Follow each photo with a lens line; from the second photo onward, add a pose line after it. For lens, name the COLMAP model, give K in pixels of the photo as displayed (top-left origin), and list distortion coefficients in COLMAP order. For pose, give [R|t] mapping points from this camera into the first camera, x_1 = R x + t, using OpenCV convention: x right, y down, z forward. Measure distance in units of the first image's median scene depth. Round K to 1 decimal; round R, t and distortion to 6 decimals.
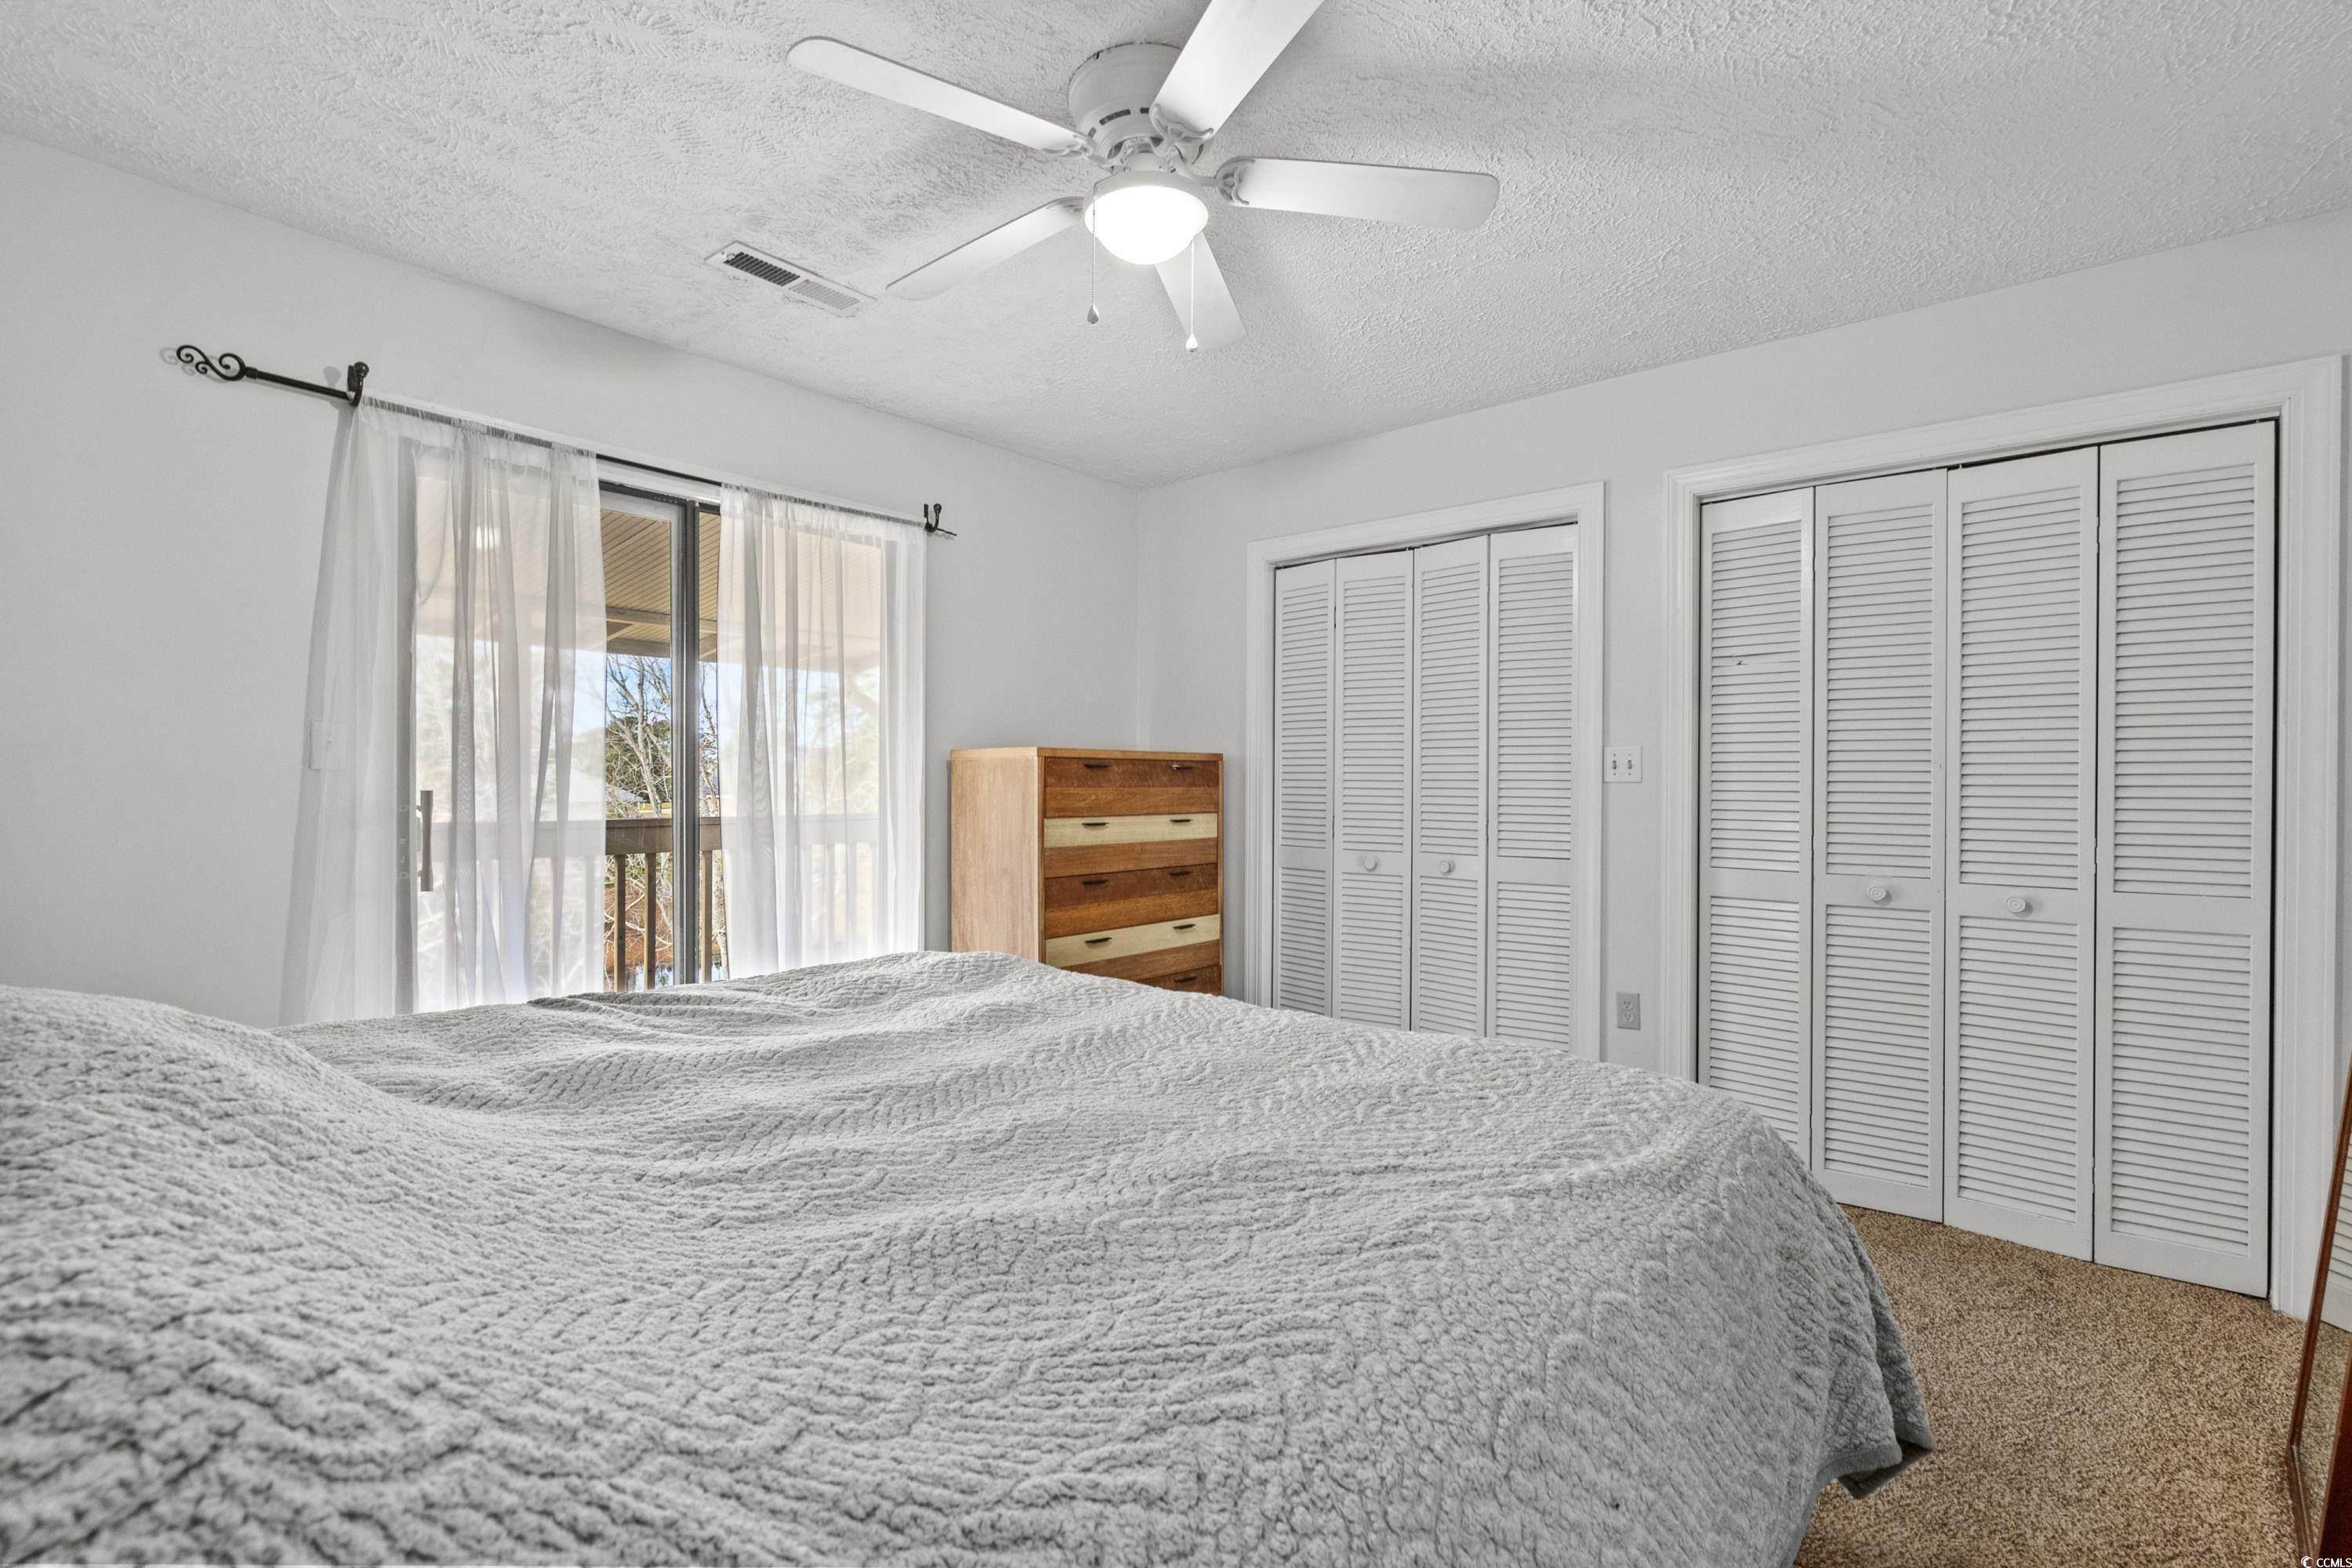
lens RADIAL K [[1065.7, 0, 1161.7], [0, 1065.7, 792.5], [0, 0, 1]] dist [-0.001440, -0.000165]
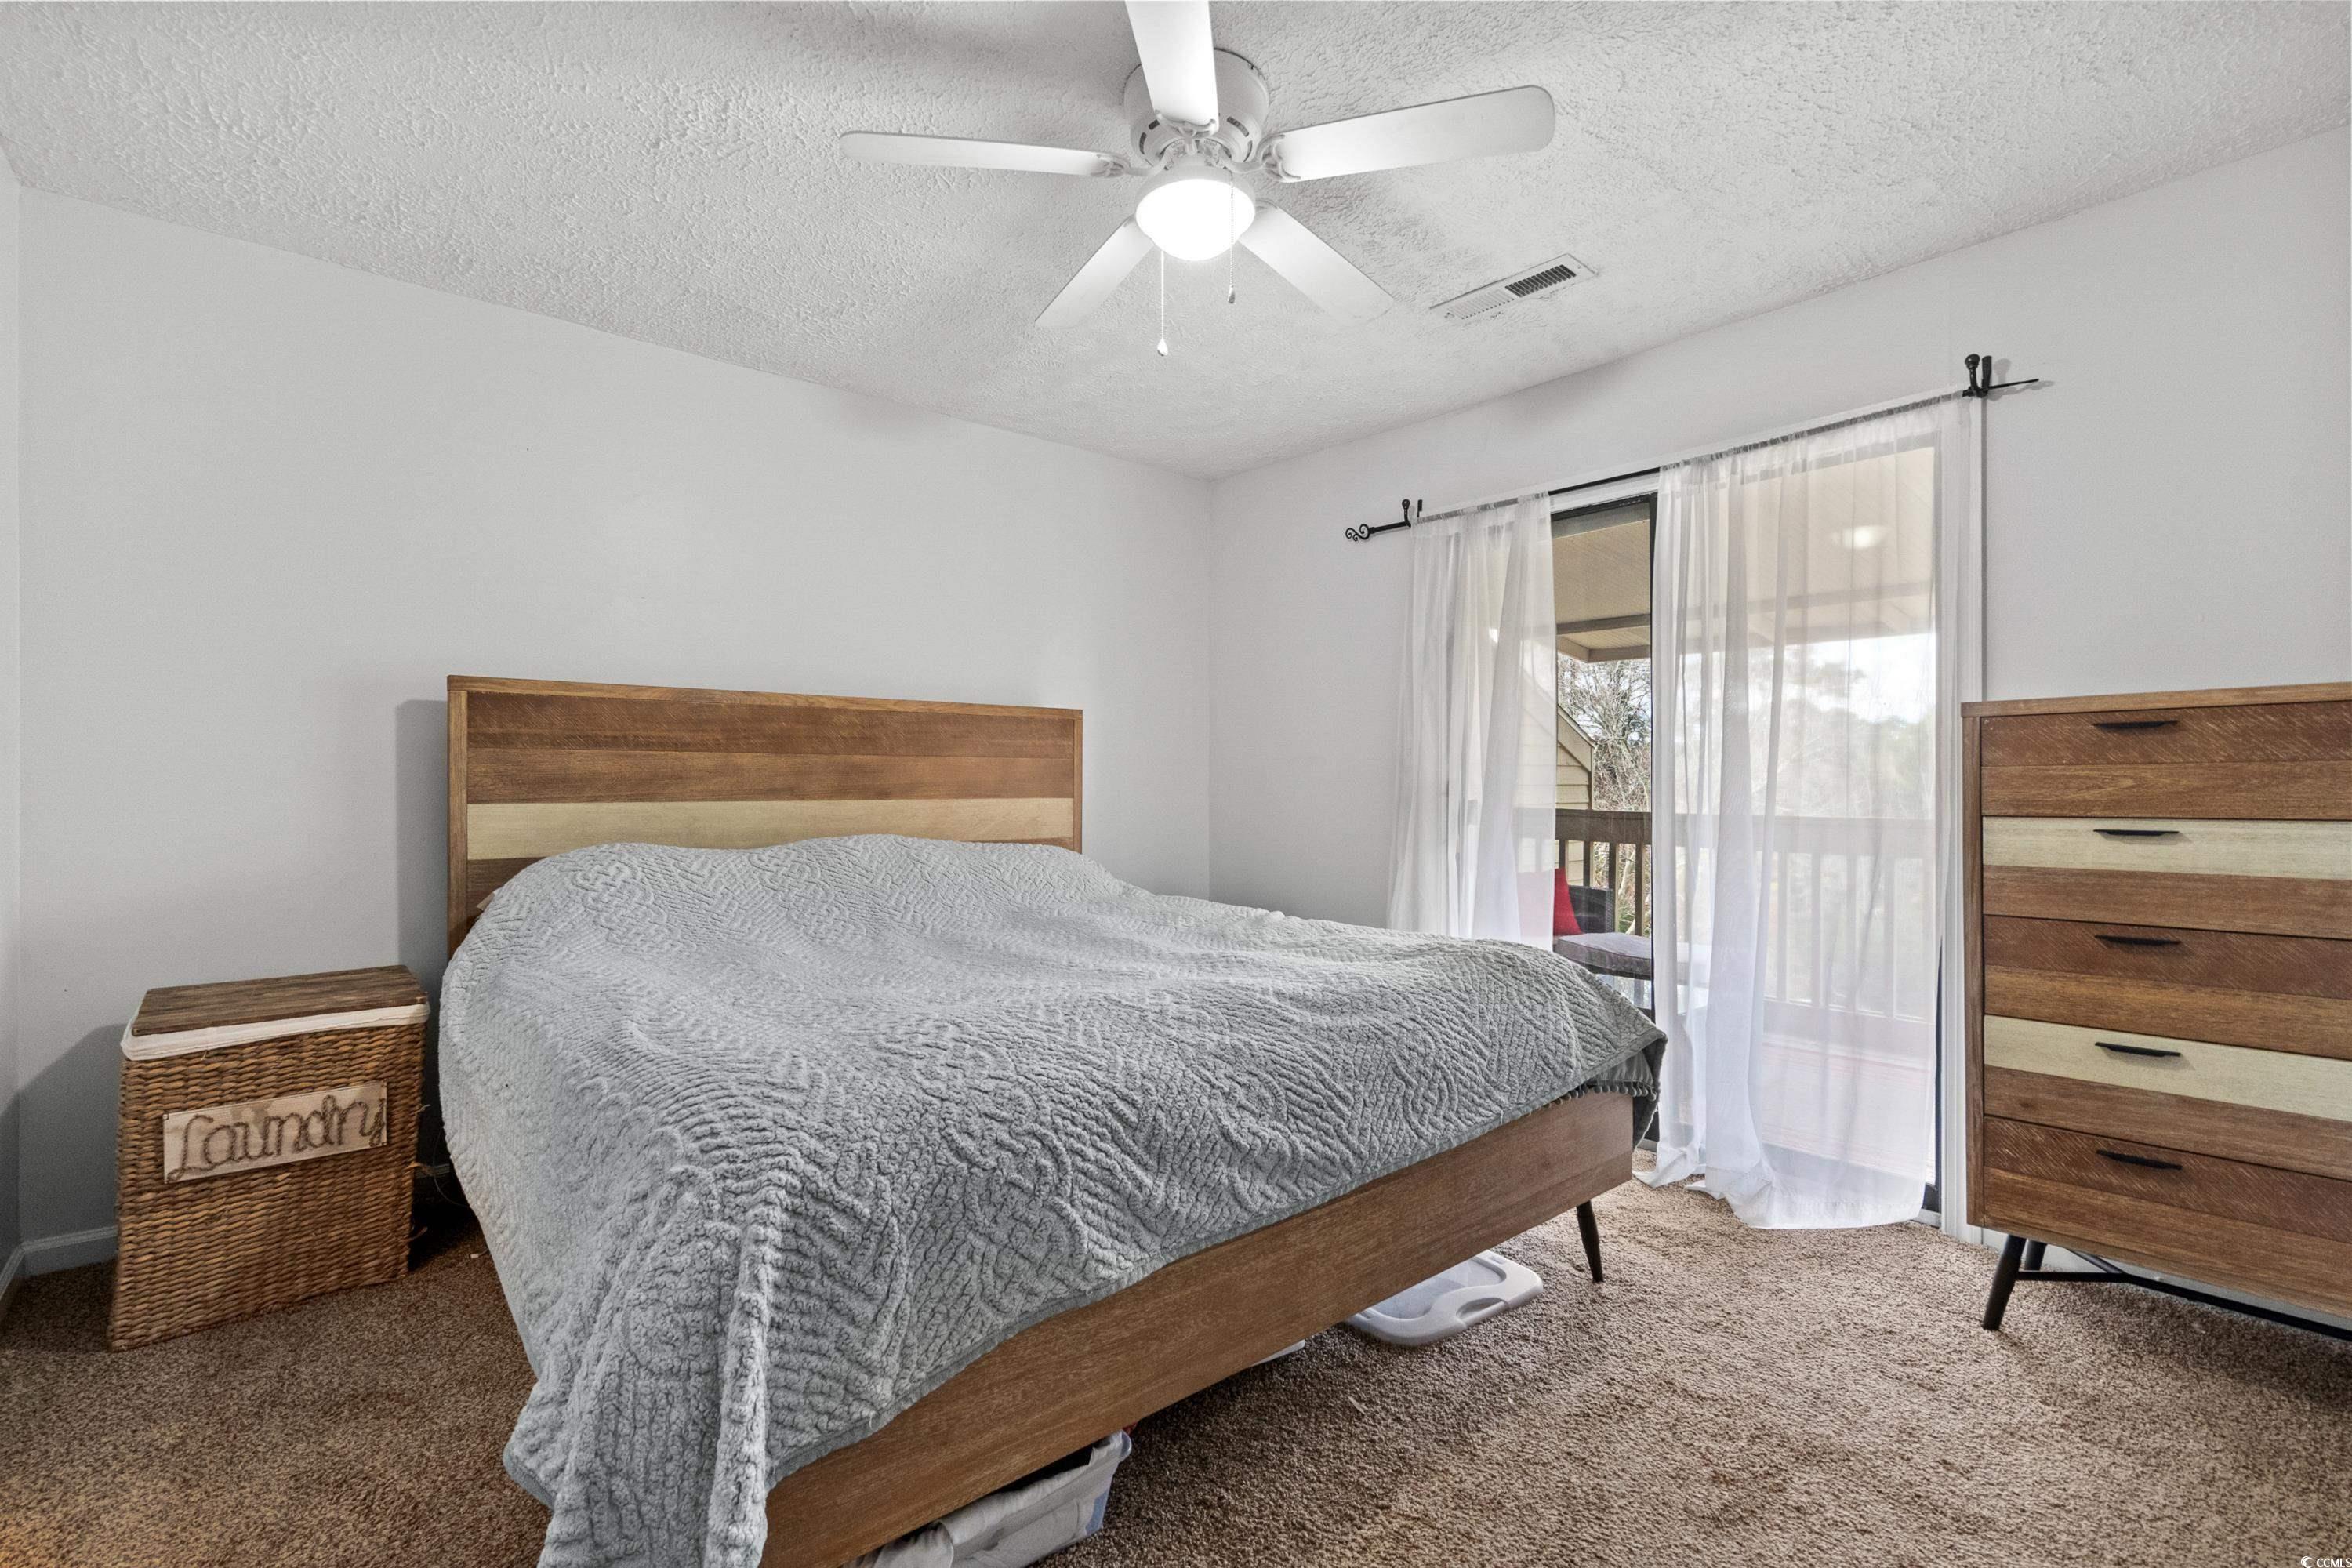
lens RADIAL K [[1097.7, 0, 1133.1], [0, 1097.7, 784.7], [0, 0, 1]] dist [-0.013242, 0.000044]
pose [[-0.167969, -0.017766, -0.985632, 0.657732], [-0.011218, 0.999807, -0.016110, 0.023415], [0.985728, 0.008351, -0.168136, 0.695670]]
